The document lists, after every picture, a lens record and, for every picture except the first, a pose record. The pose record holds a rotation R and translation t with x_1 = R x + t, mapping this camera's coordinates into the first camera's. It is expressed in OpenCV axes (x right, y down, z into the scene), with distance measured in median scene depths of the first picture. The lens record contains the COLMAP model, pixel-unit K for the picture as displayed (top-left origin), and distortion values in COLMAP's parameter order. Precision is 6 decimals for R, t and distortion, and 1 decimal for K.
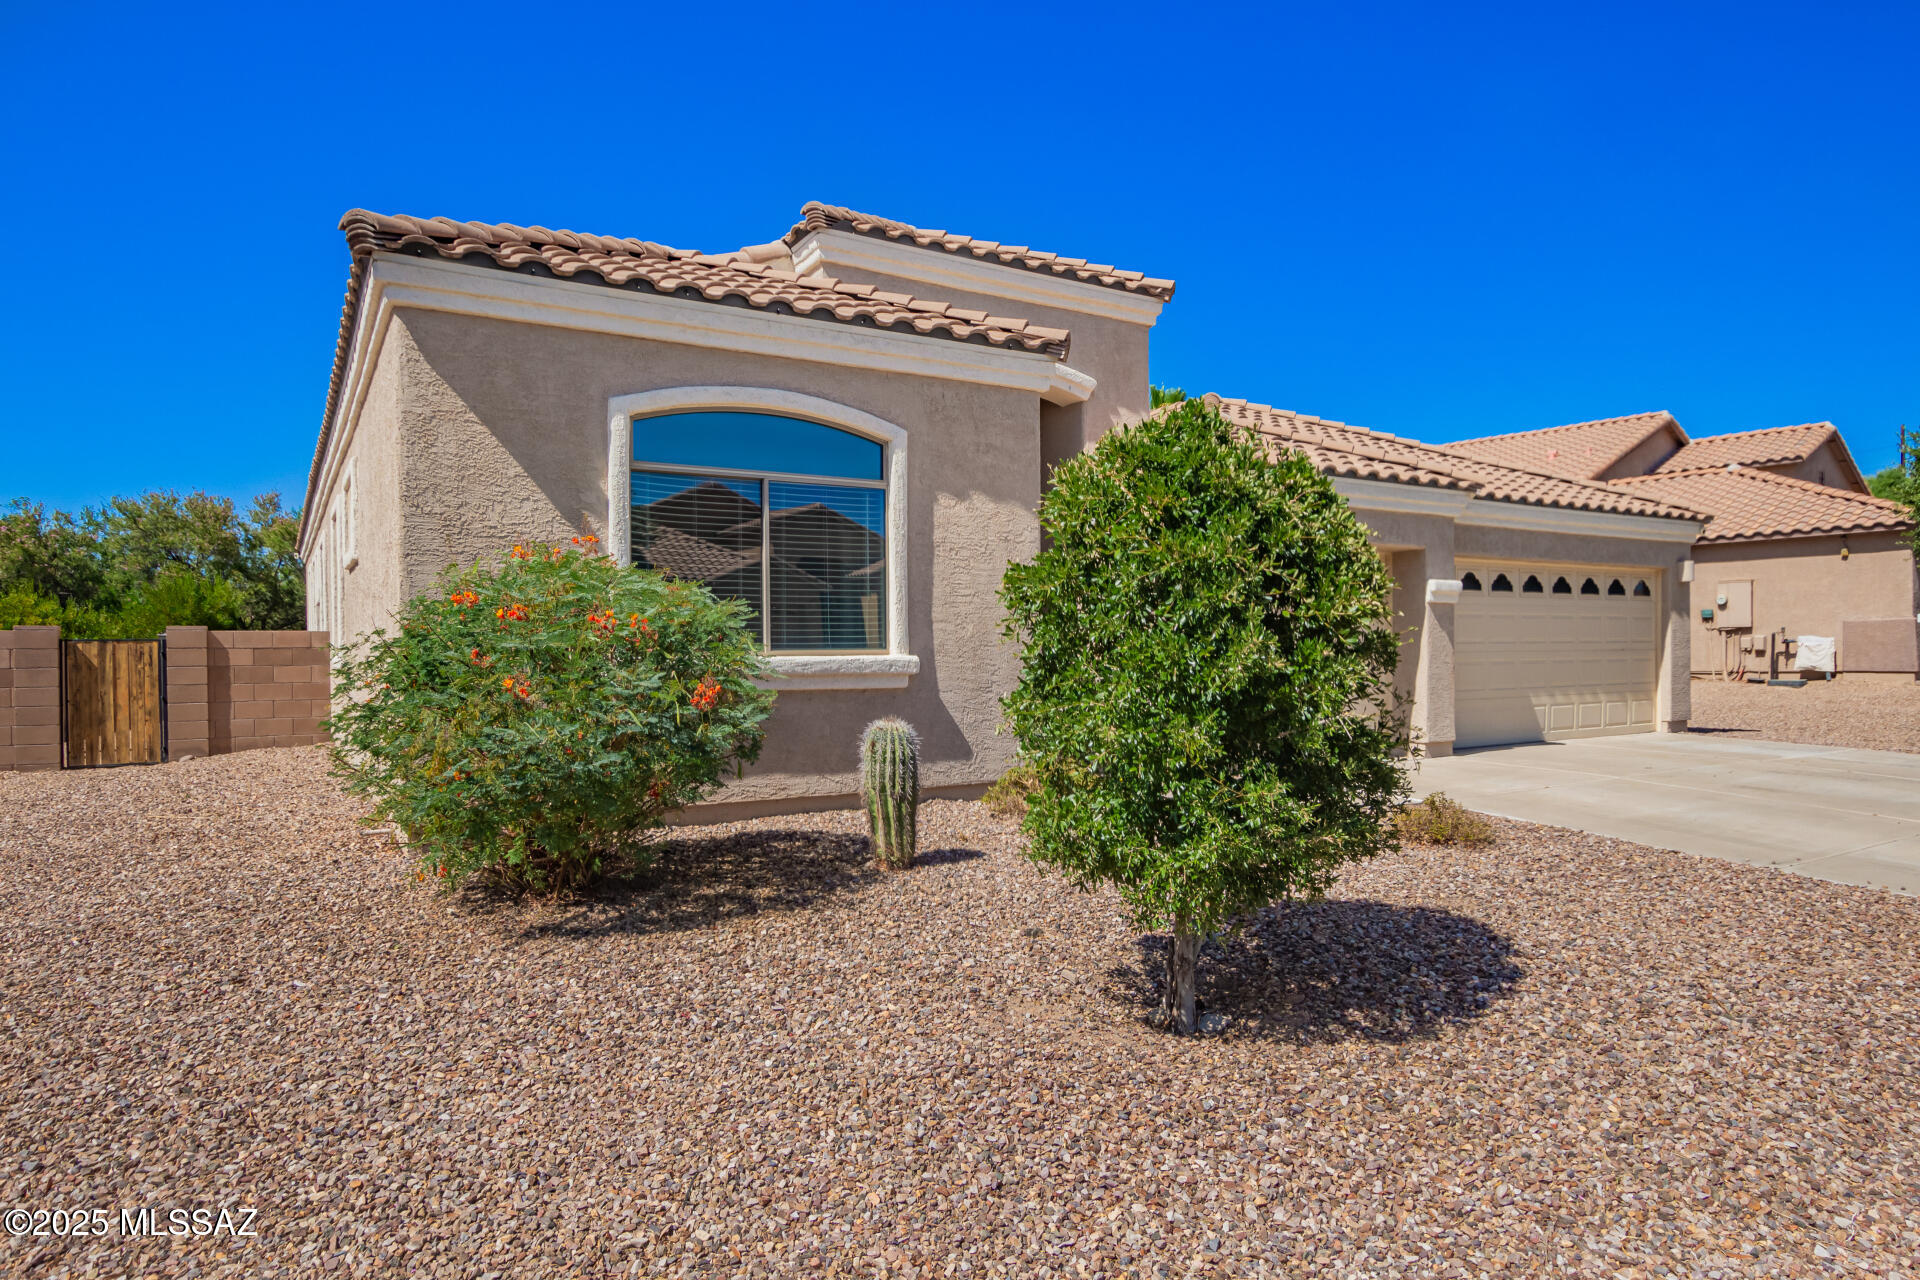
lens RADIAL K [[1074.6, 0, 977.2], [0, 1074.6, 641.6], [0, 0, 1]] dist [0.002837, 0.000984]
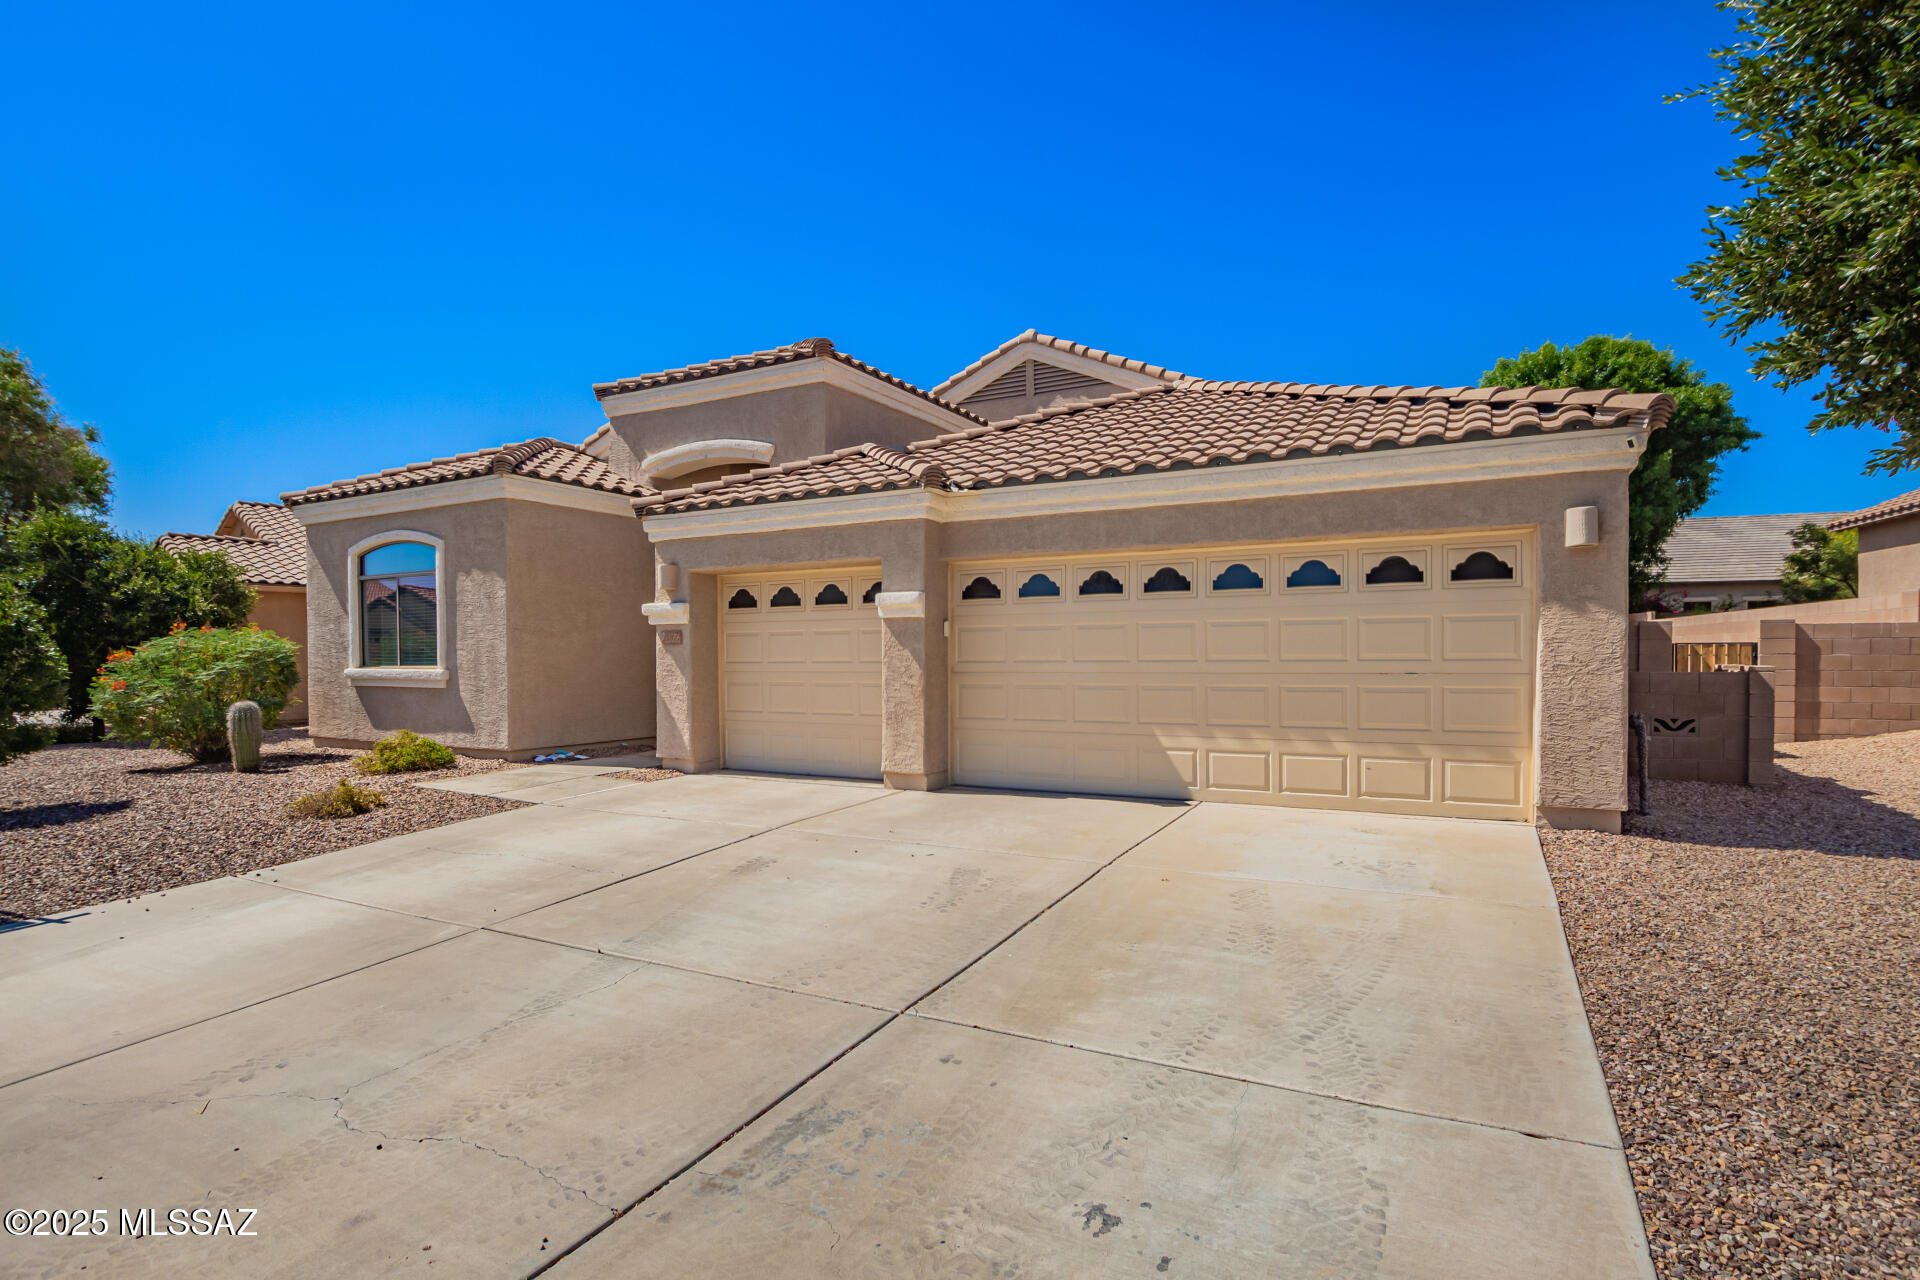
lens RADIAL K [[918.6, 0, 972.0], [0, 918.6, 641.1], [0, 0, 1]] dist [0.003814, 0.000289]
pose [[0.522113, -0.005882, -0.852856, 1.601927], [0.010516, 0.999945, -0.000459, -0.022387], [0.852811, -0.008729, 0.522146, 0.927454]]
